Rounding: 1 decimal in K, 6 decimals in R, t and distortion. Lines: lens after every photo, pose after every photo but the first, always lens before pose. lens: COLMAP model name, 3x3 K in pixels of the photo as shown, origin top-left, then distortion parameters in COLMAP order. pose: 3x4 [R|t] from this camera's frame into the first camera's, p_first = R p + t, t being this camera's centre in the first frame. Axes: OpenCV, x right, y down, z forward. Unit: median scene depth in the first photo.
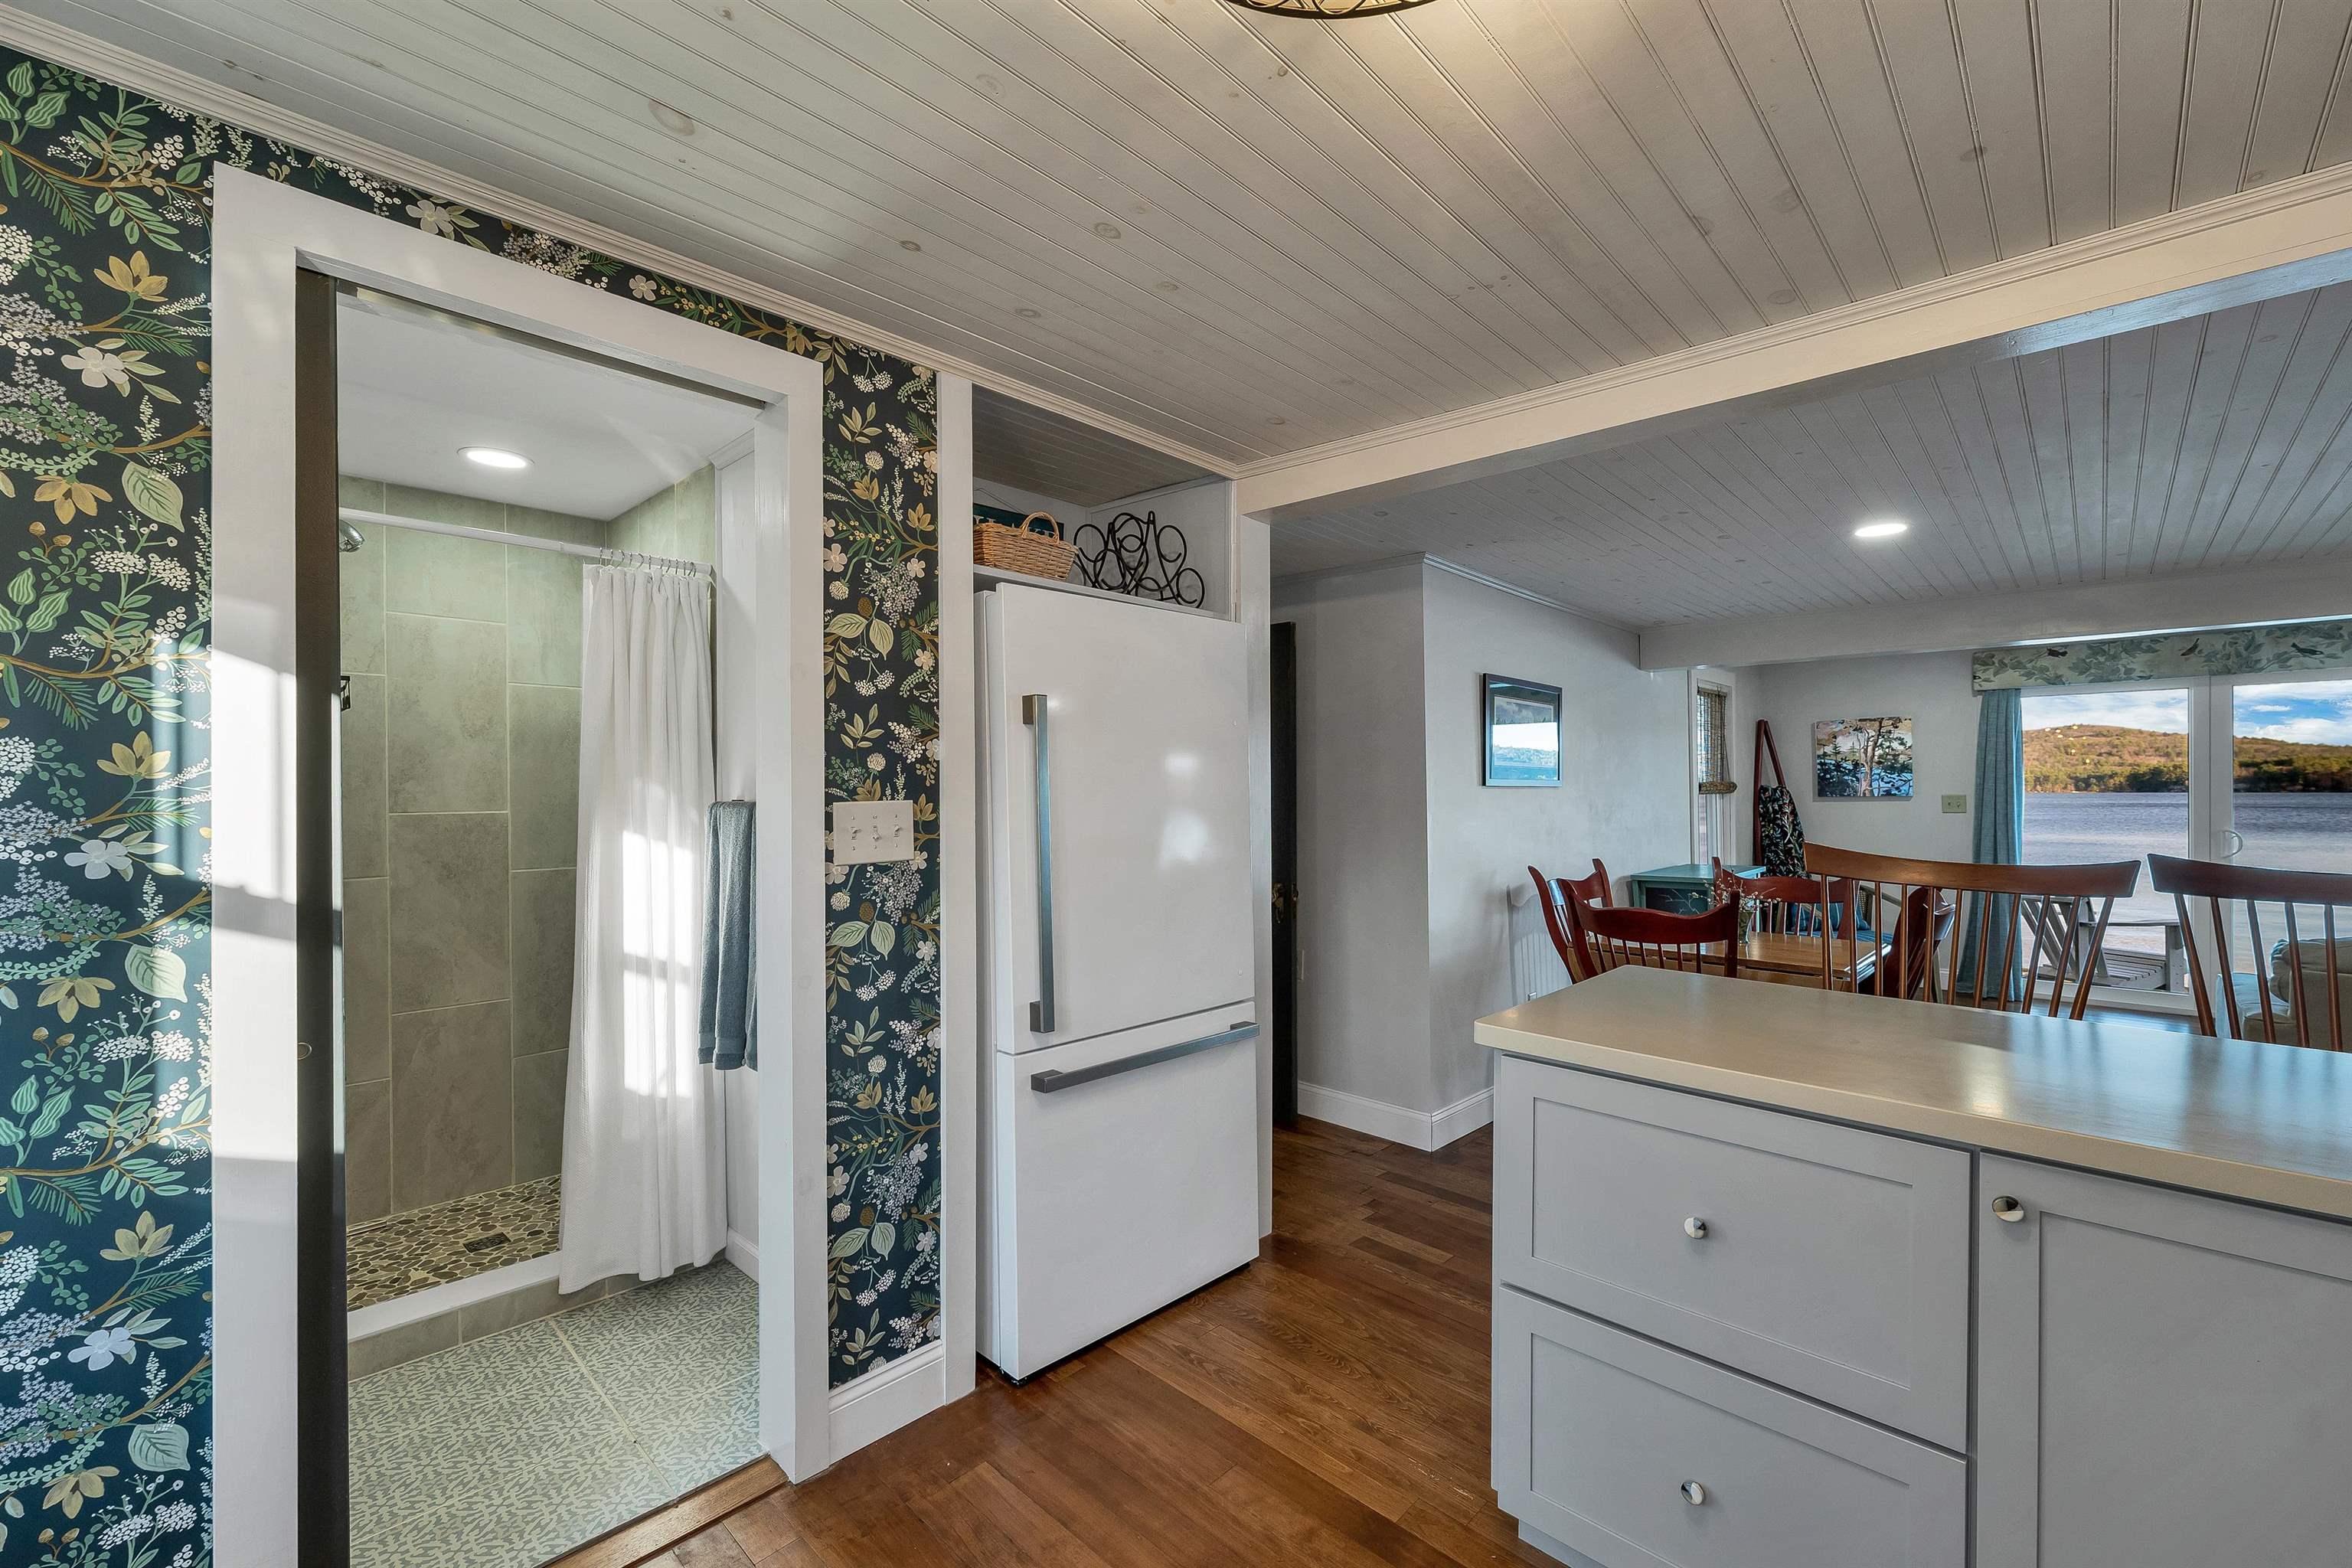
lens RADIAL K [[981.3, 0, 1173.5], [0, 981.3, 795.9], [0, 0, 1]] dist [0.010398, -0.000405]
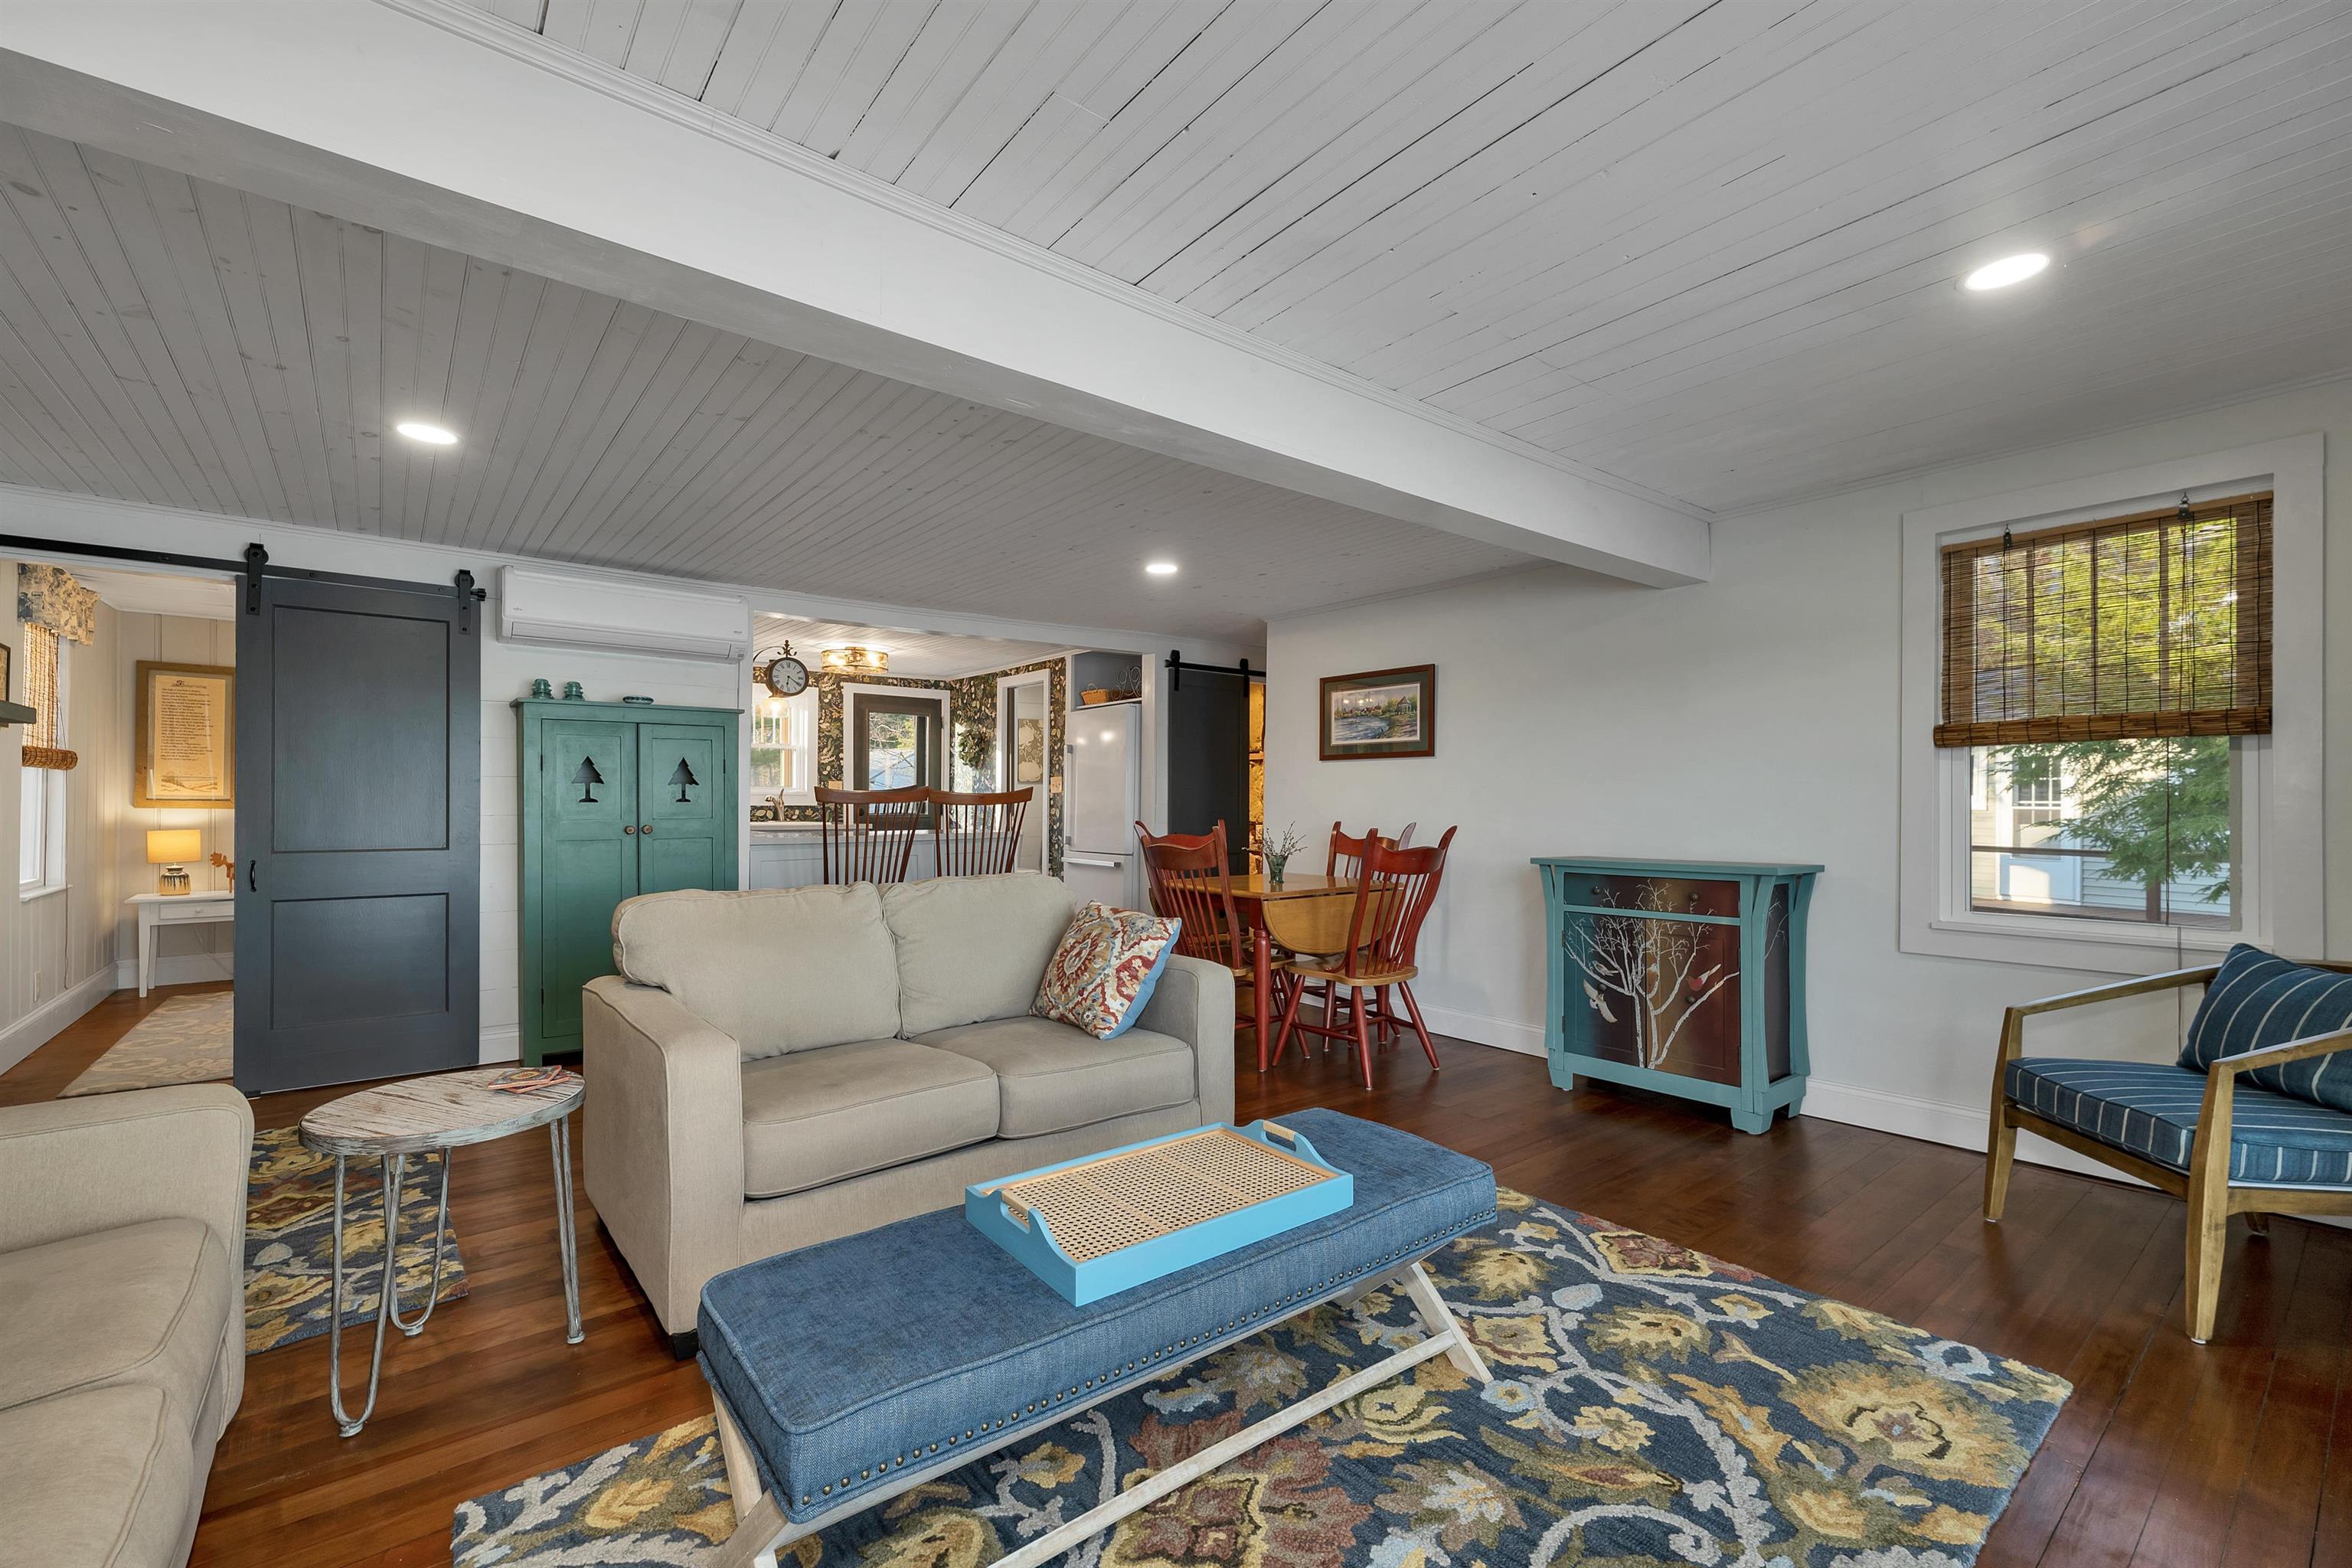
lens RADIAL K [[981.3, 0, 1166.6], [0, 981.3, 787.6], [0, 0, 1]] dist [0.010398, -0.000405]
pose [[-0.147419, -0.011153, -0.989011, 1.110700], [-0.004530, 0.999934, -0.010601, 0.027715], [0.989064, 0.002917, -0.147459, 0.651007]]
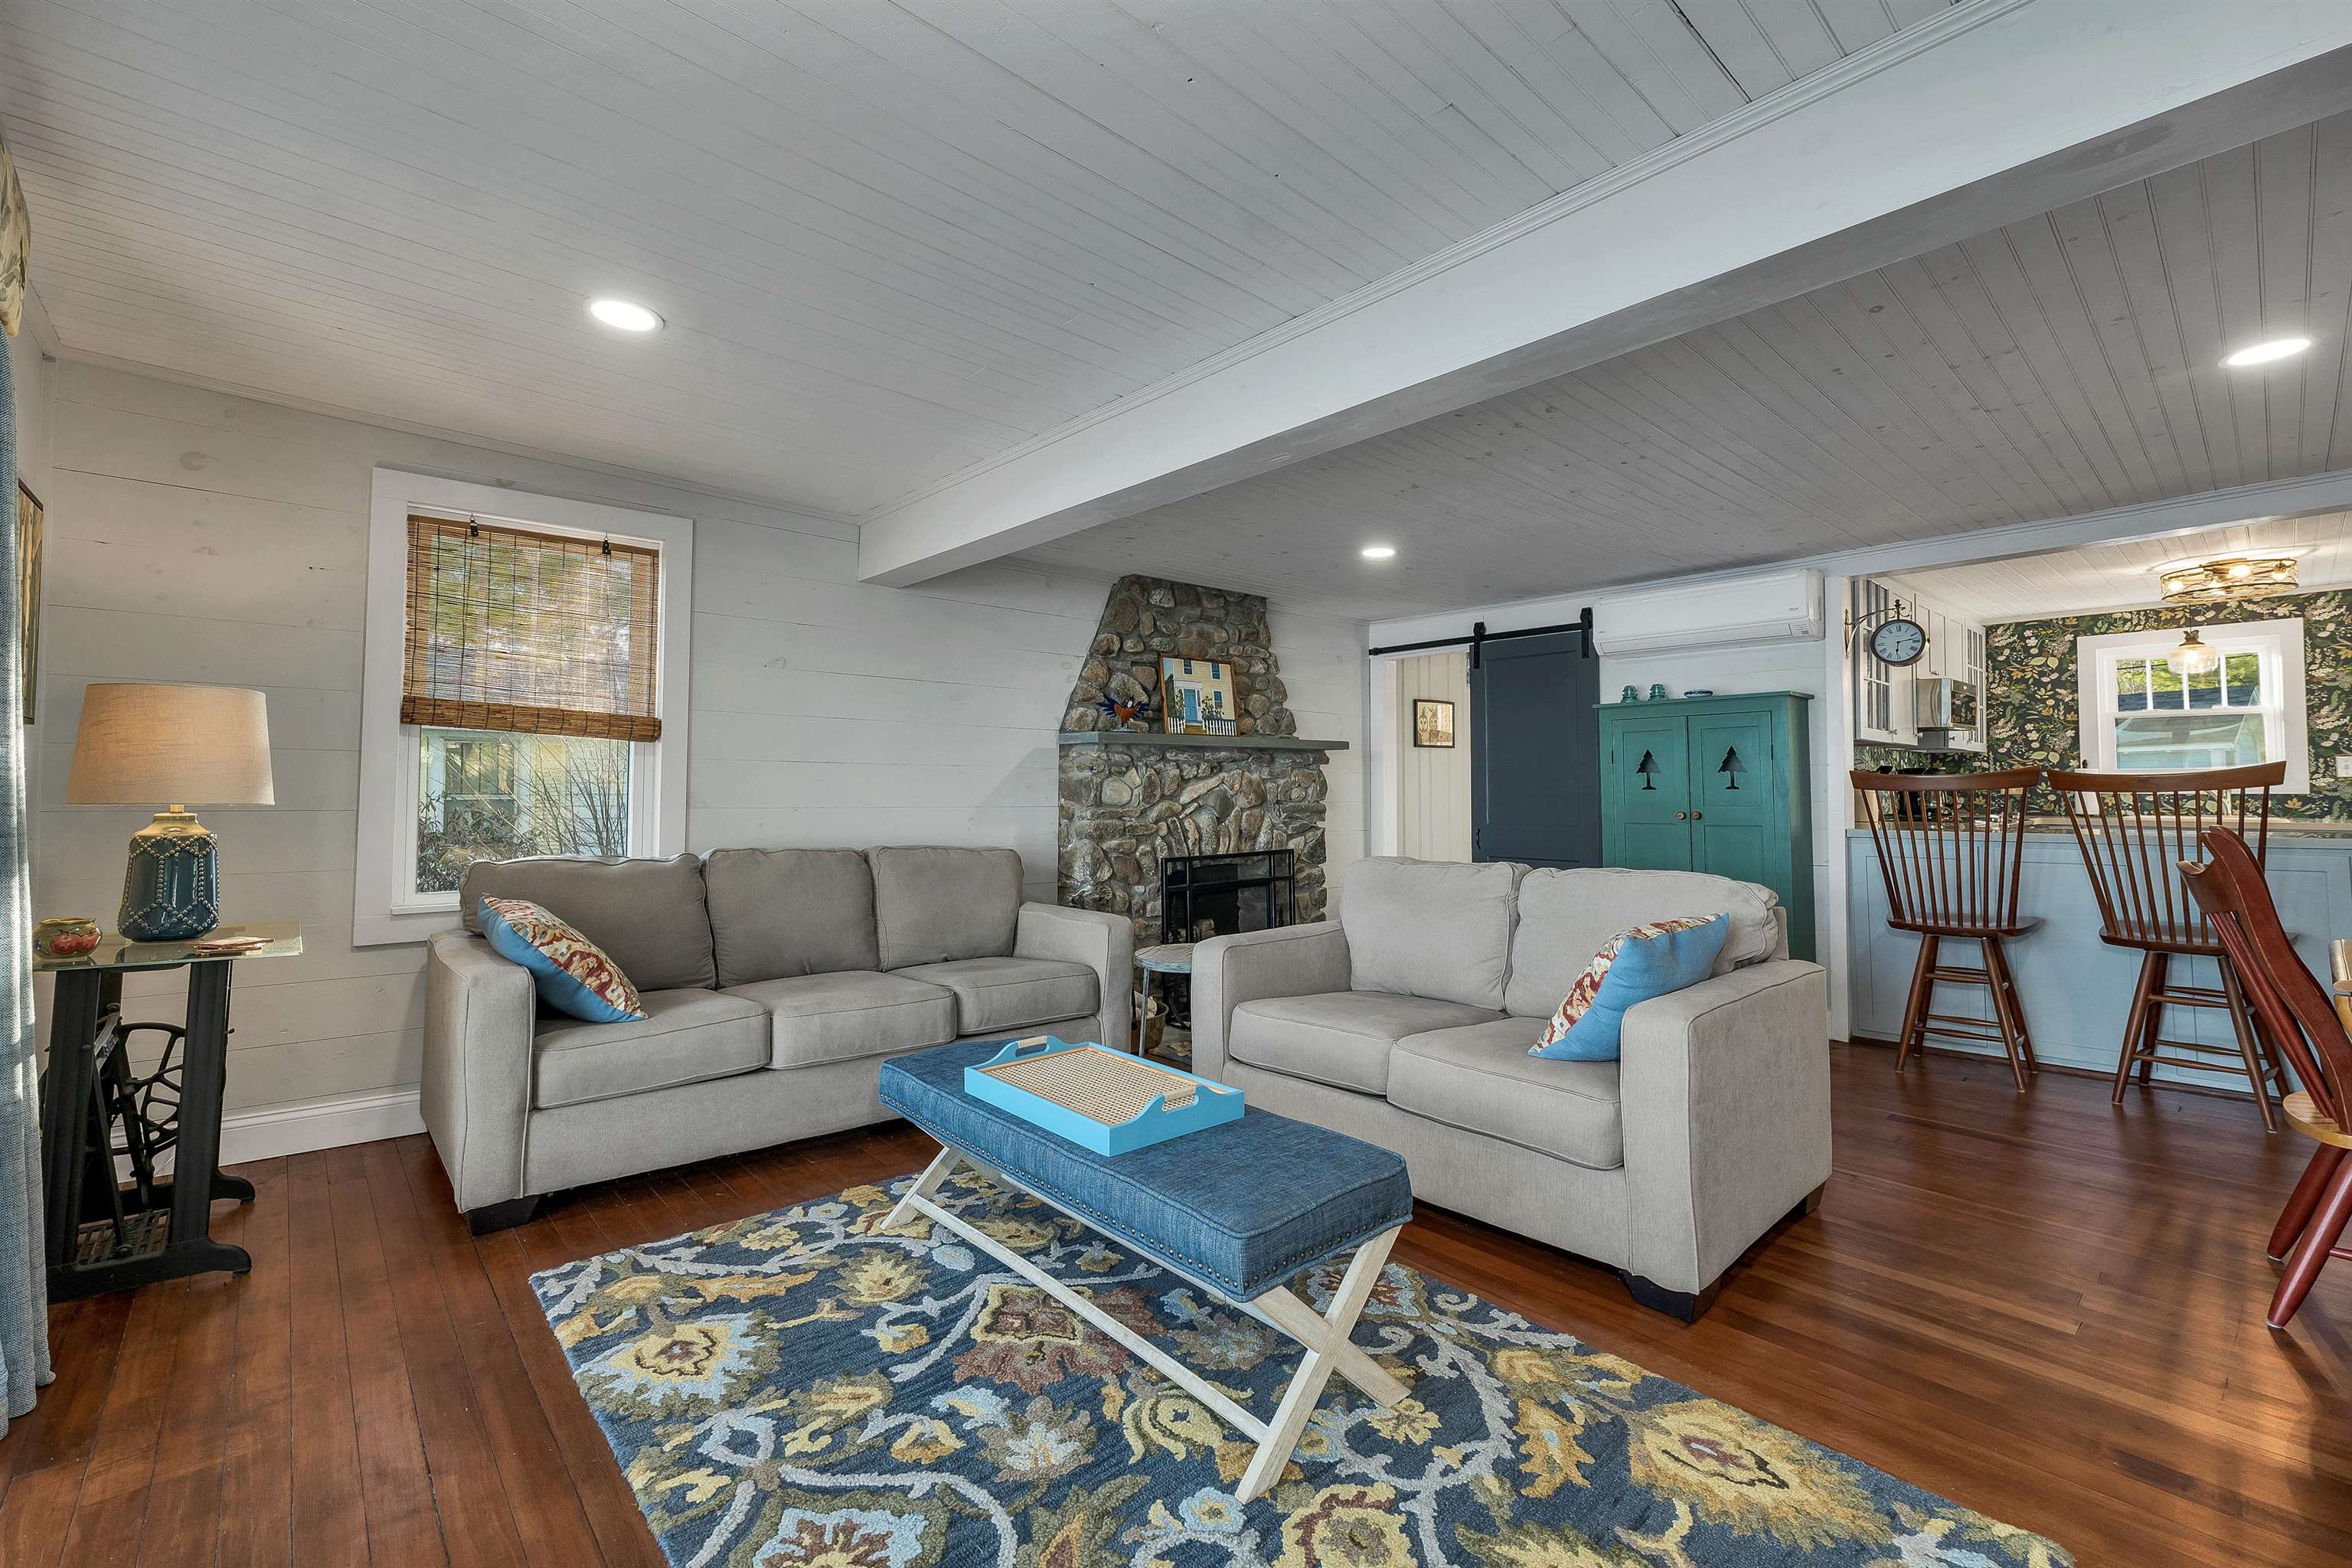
lens RADIAL K [[981.3, 0, 1203.0], [0, 981.3, 753.1], [0, 0, 1]] dist [0.010398, -0.000405]
pose [[-0.997822, 0.008295, 0.065436, 0.788444], [0.006129, 0.999429, -0.033227, 0.026914], [-0.065674, -0.032754, -0.997303, 0.956446]]
